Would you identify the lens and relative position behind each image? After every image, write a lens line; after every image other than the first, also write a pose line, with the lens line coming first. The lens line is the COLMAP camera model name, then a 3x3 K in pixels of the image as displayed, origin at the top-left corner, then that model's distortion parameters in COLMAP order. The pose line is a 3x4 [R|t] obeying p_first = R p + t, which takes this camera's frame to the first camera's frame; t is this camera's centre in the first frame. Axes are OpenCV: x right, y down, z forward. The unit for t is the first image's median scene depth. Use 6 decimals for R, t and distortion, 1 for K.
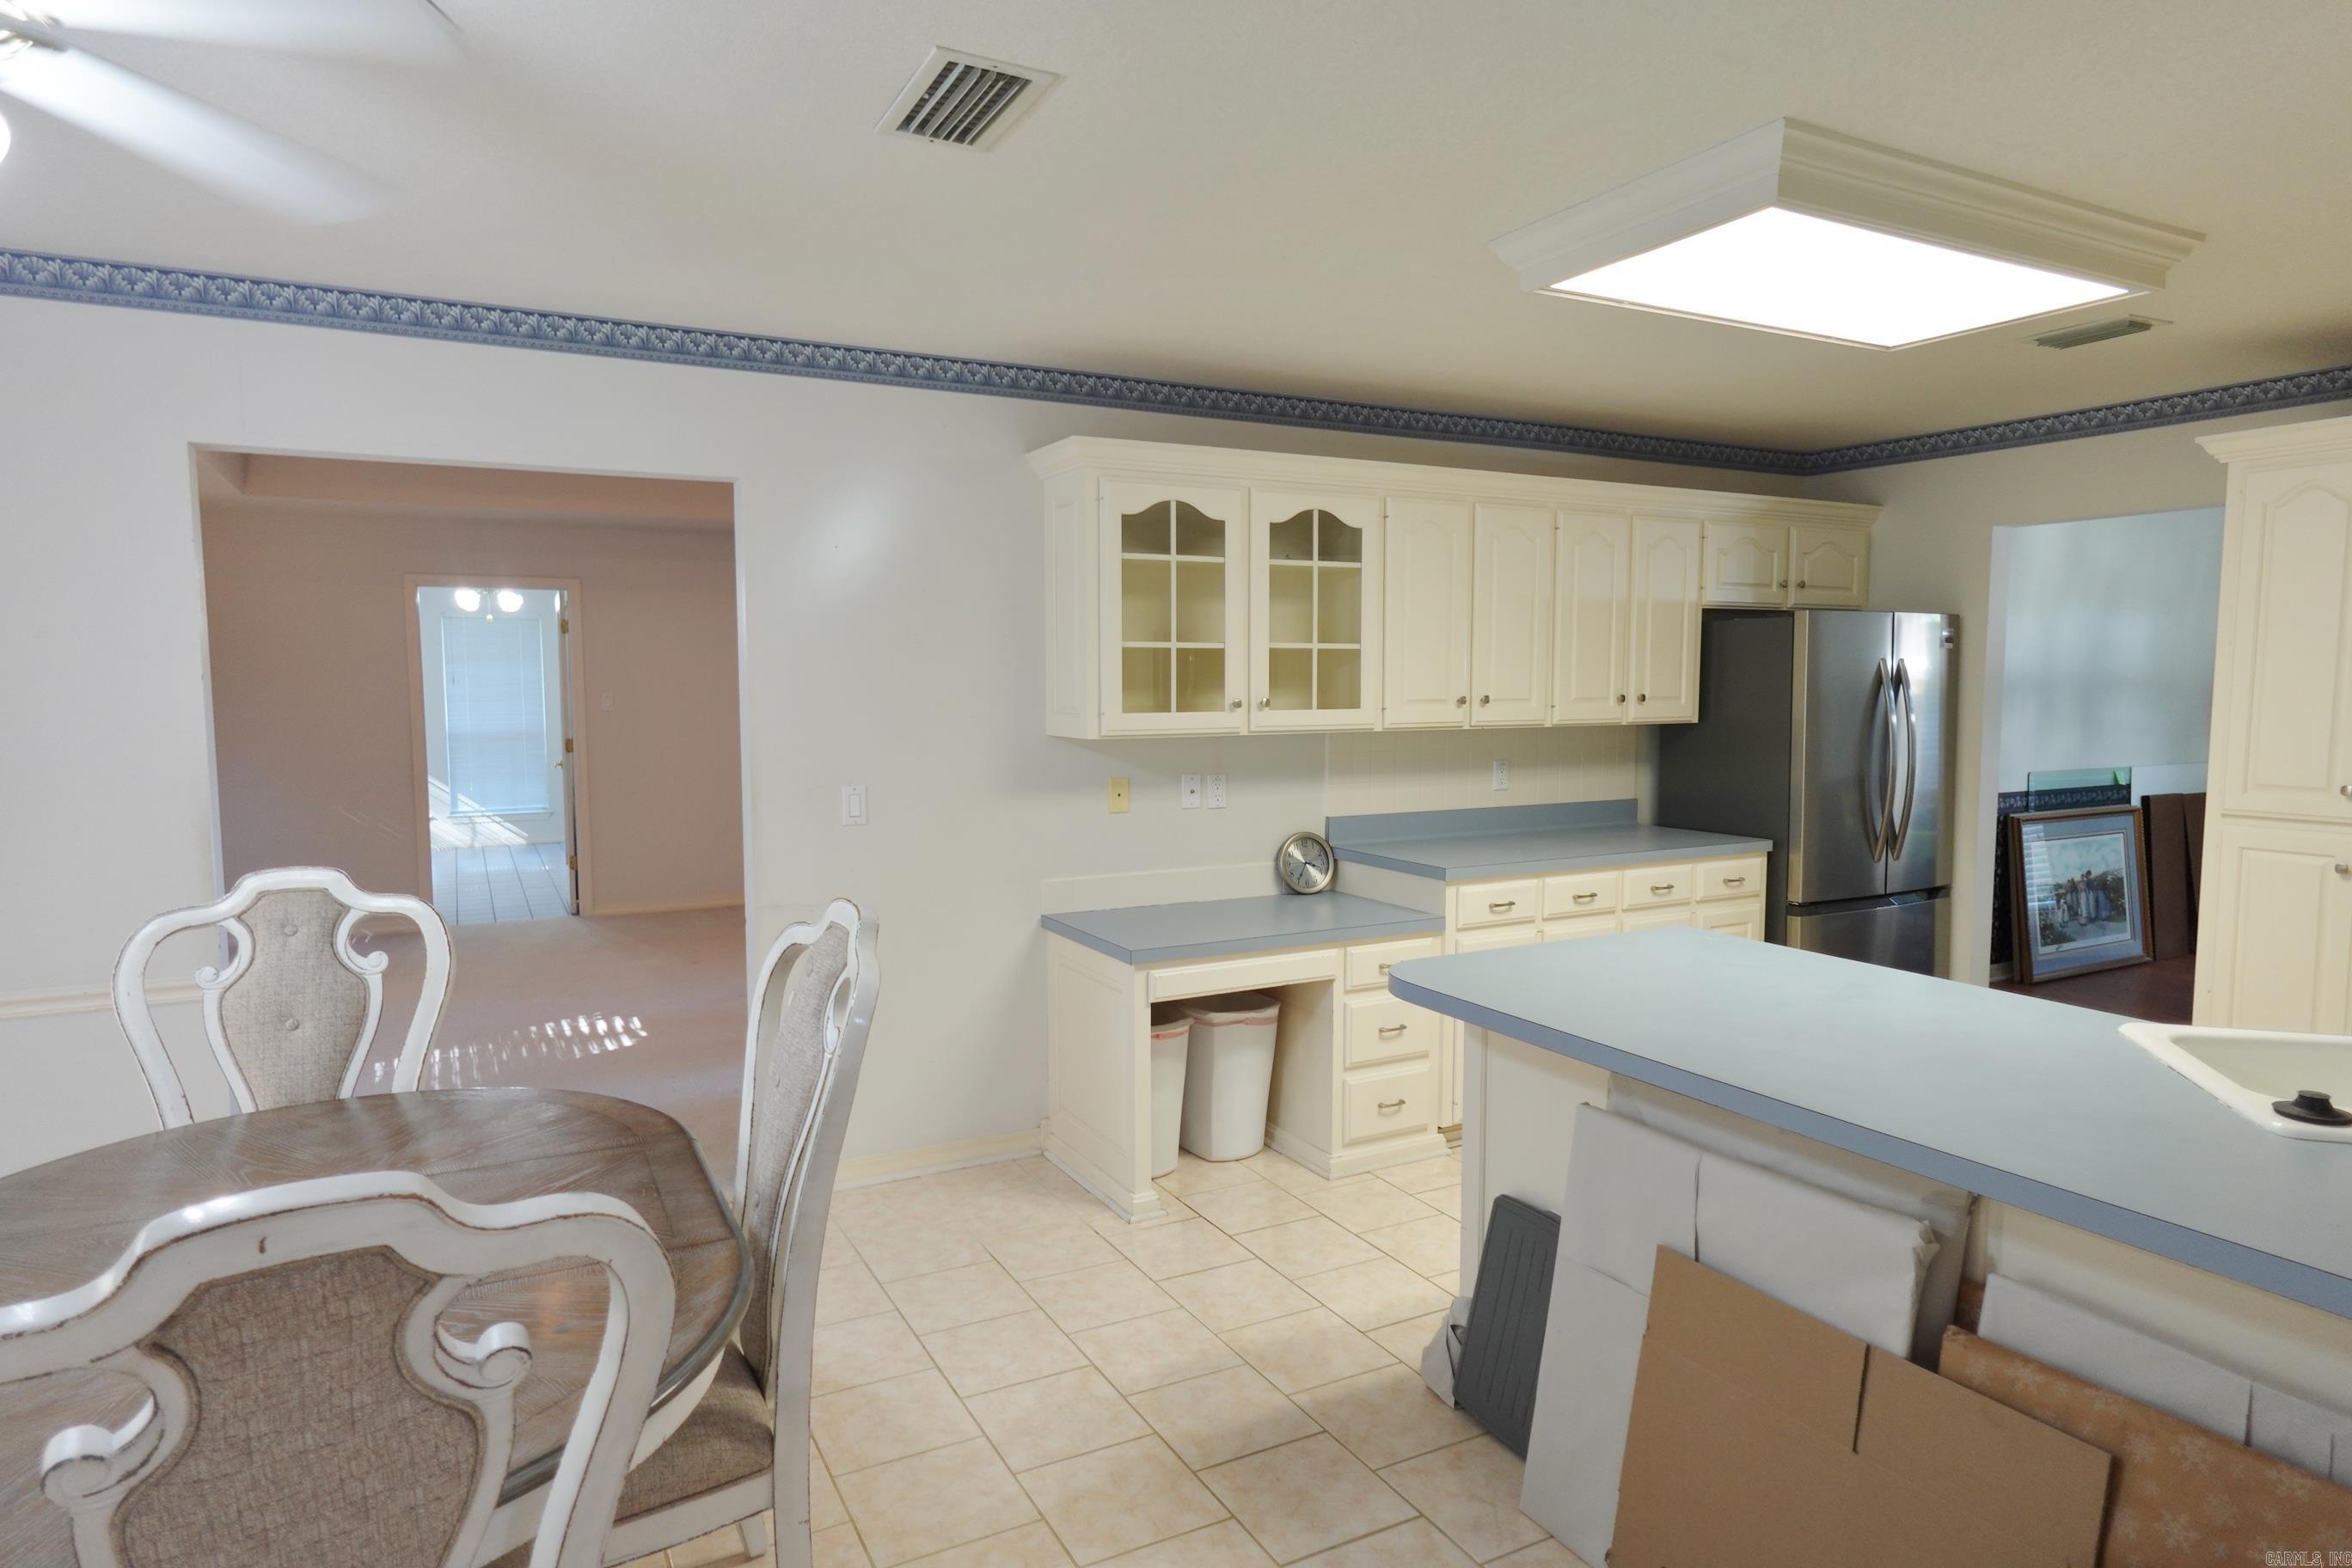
lens RADIAL K [[1351.9, 0, 1173.4], [0, 1351.9, 784.2], [0, 0, 1]] dist [0.000354, 0.000576]
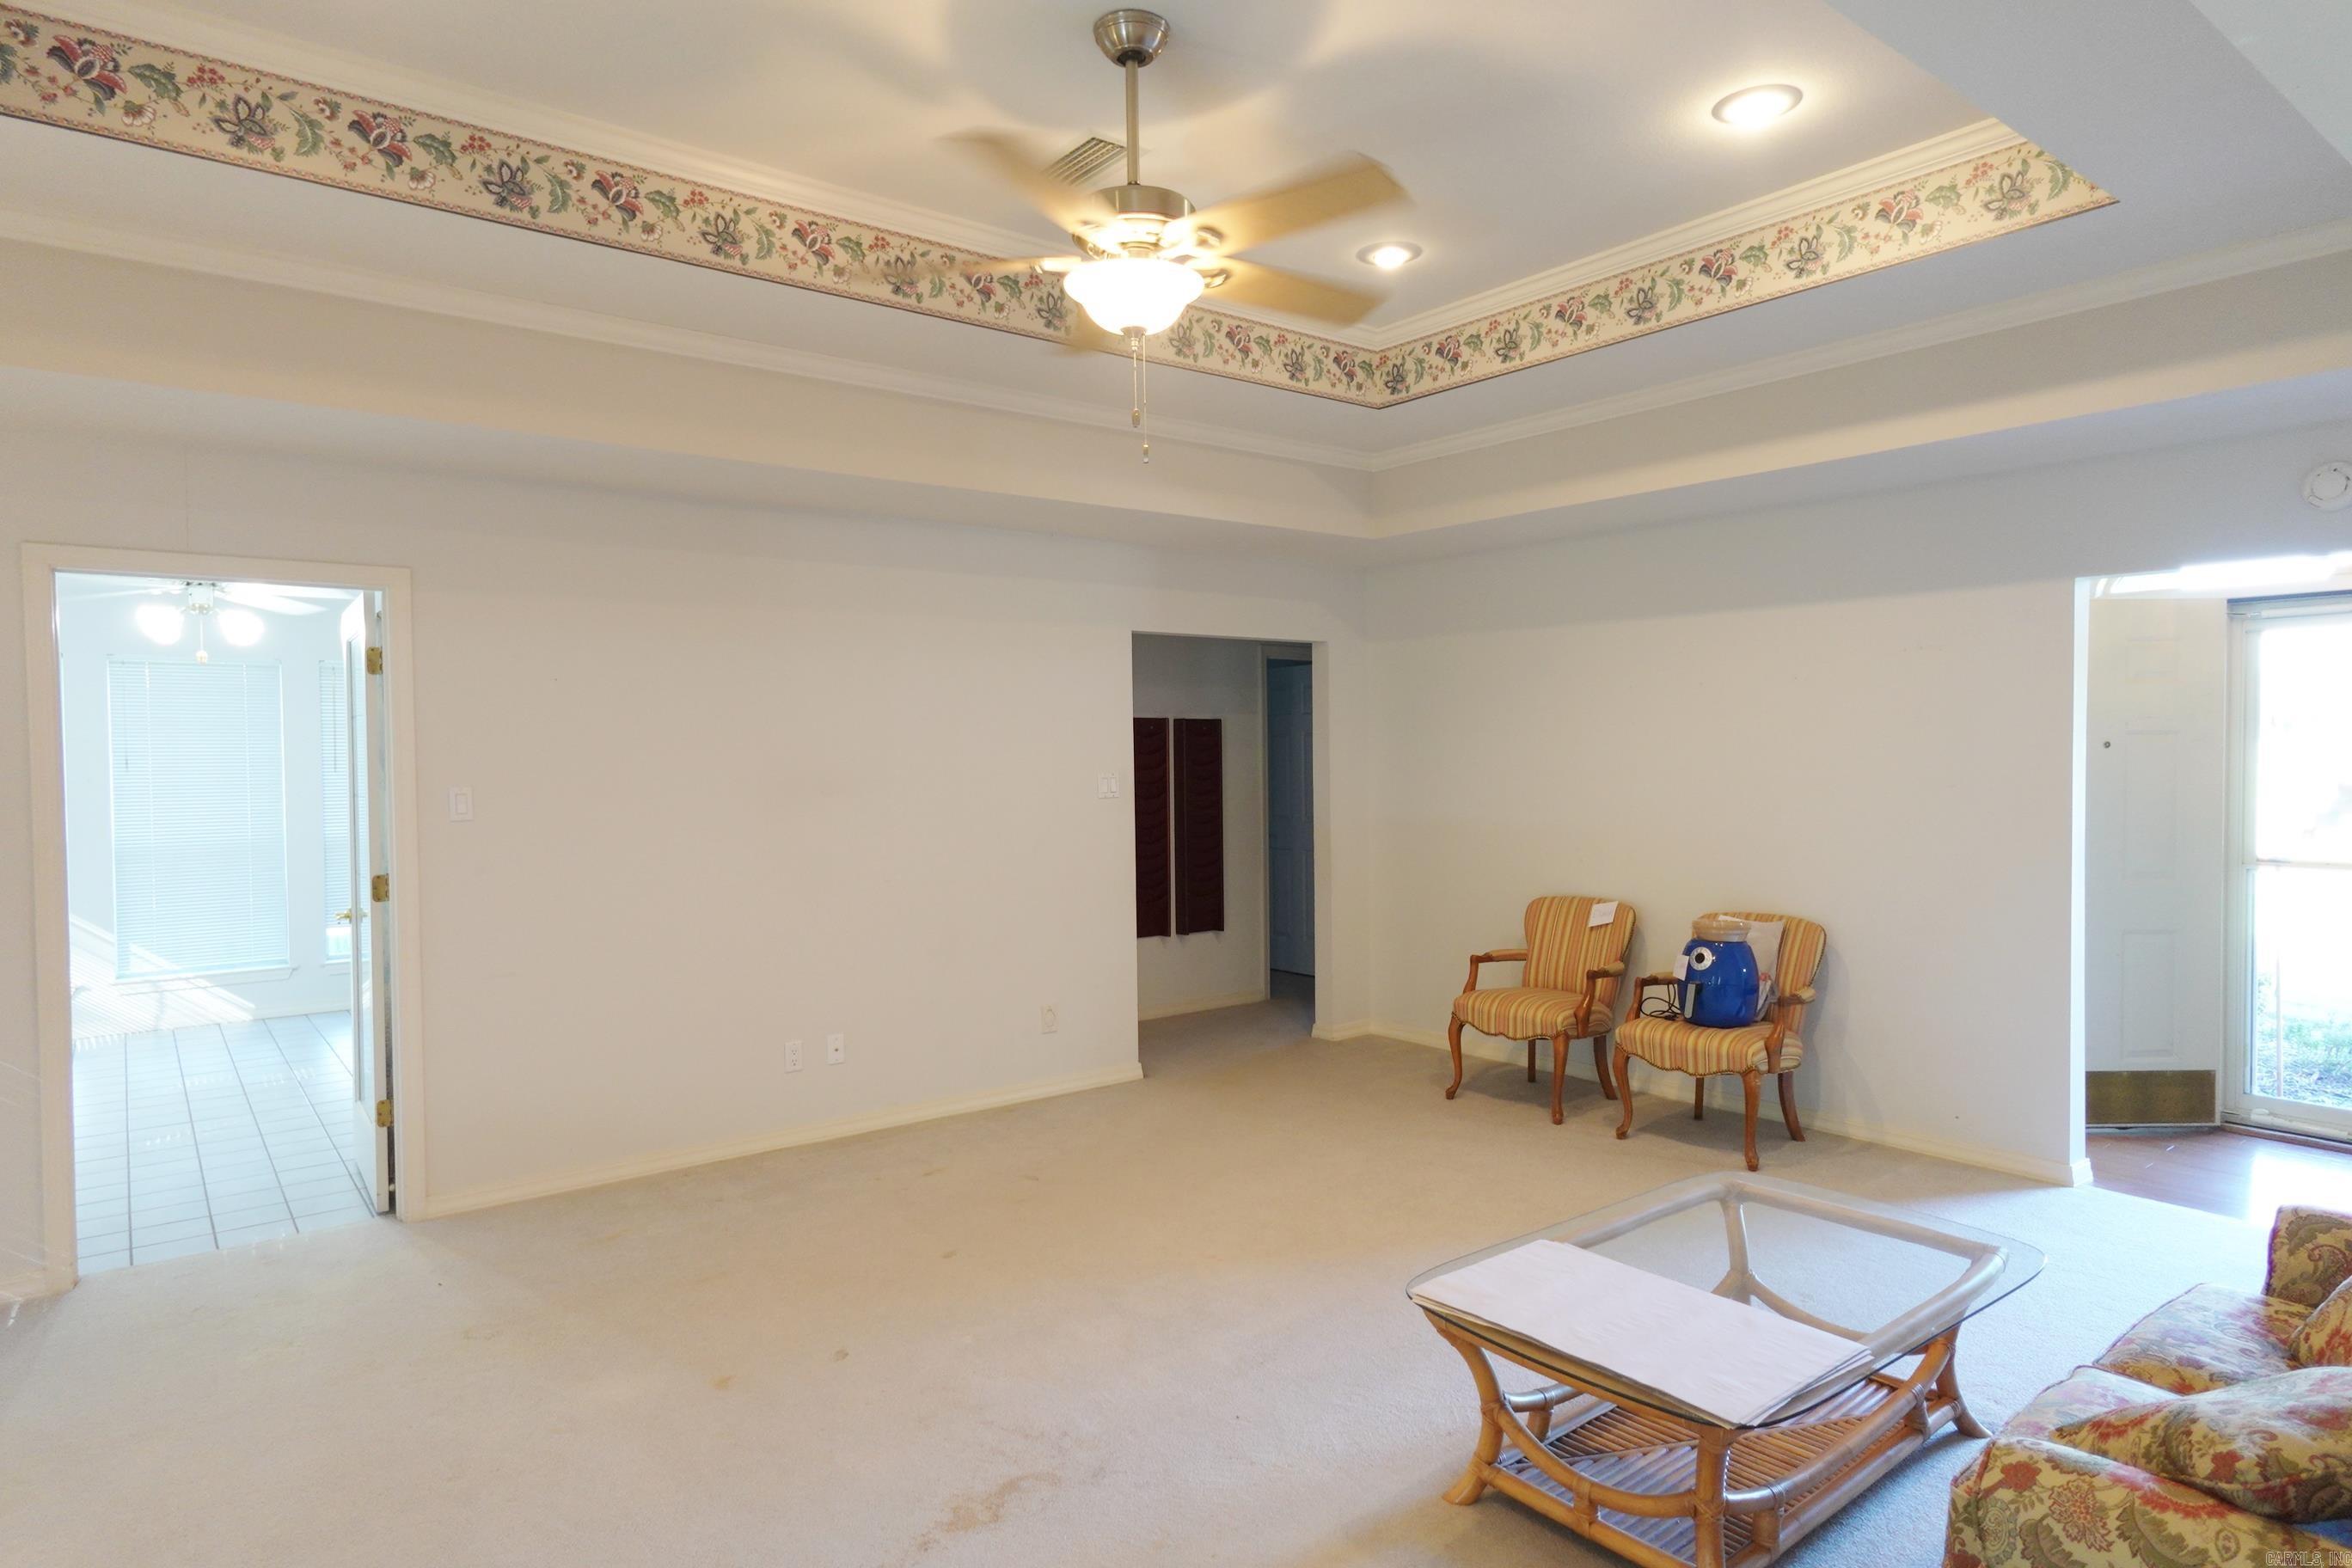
lens RADIAL K [[1289.5, 0, 1177.7], [0, 1289.5, 788.1], [0, 0, 1]] dist [0.001441, 0.000059]
pose [[0.979756, -0.009969, 0.199949, -0.239123], [0.021981, 0.998078, -0.057948, -0.030465], [-0.198987, 0.061170, 0.978091, 0.439737]]
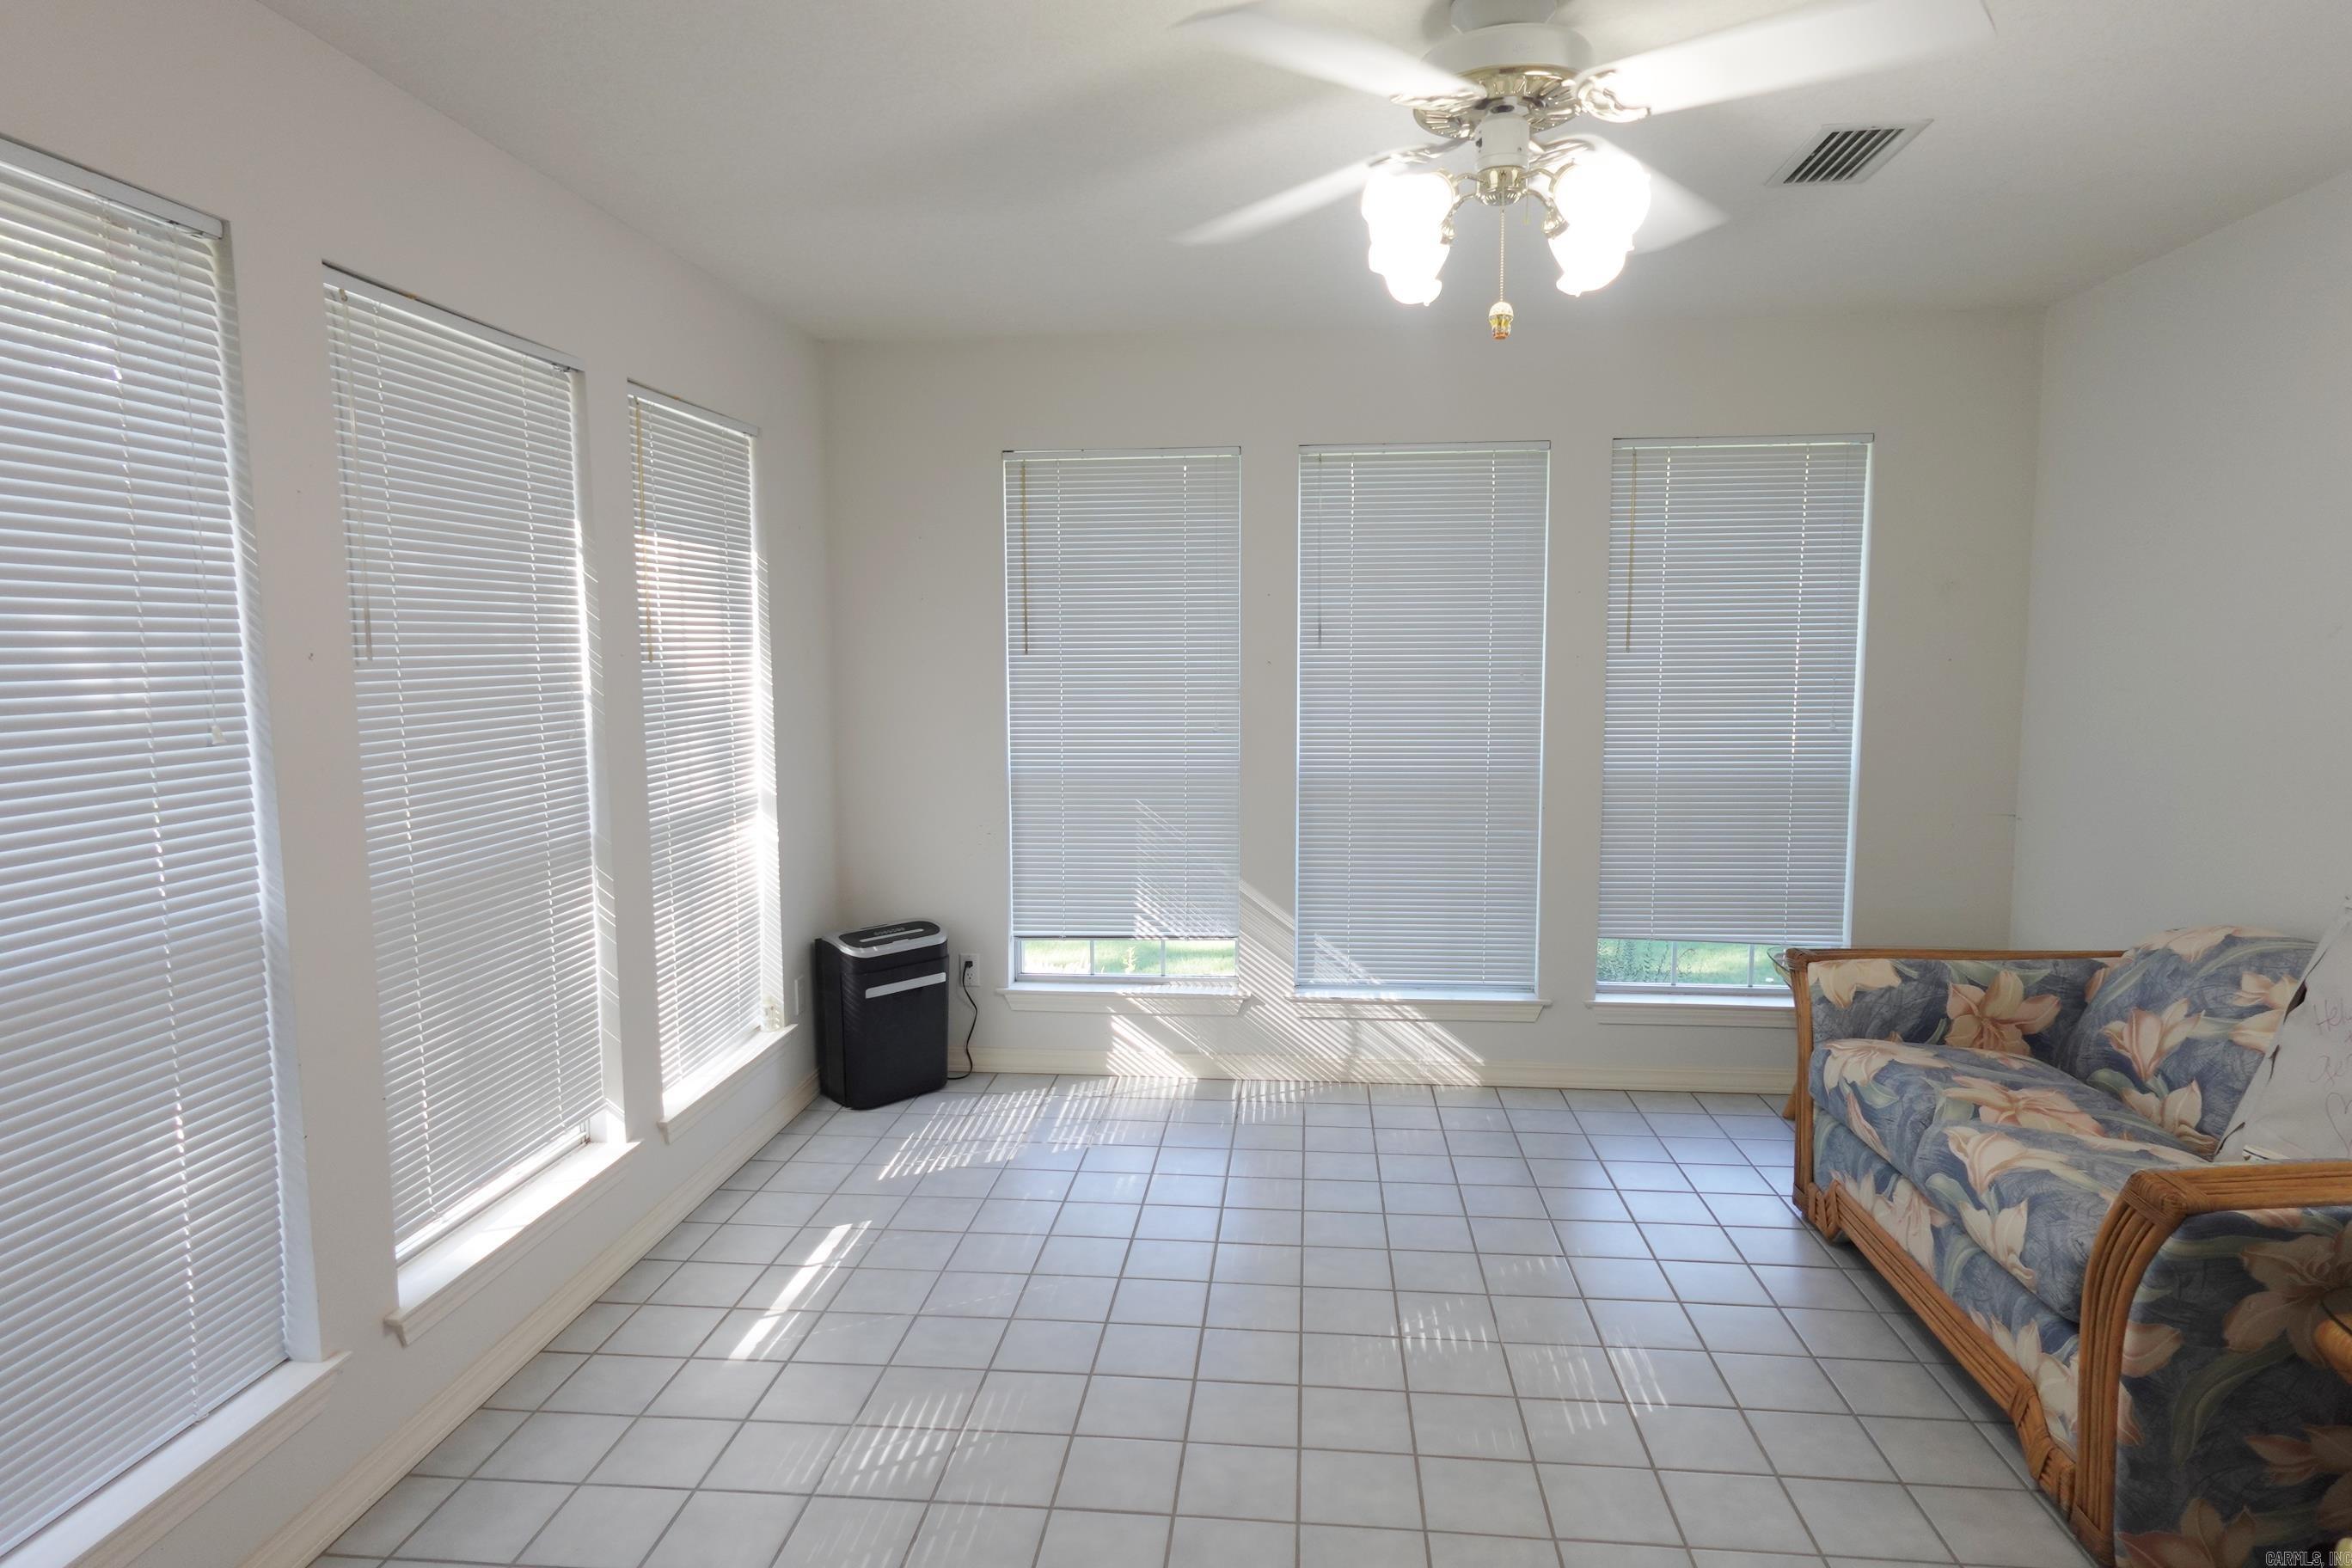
lens RADIAL K [[1351.9, 0, 1173.4], [0, 1351.9, 784.2], [0, 0, 1]] dist [0.000354, 0.000576]
pose [[0.835125, 0.058206, -0.546972, -0.529653], [-0.046667, 0.998298, 0.034983, -0.069696], [0.548077, -0.003690, 0.836420, 0.984945]]
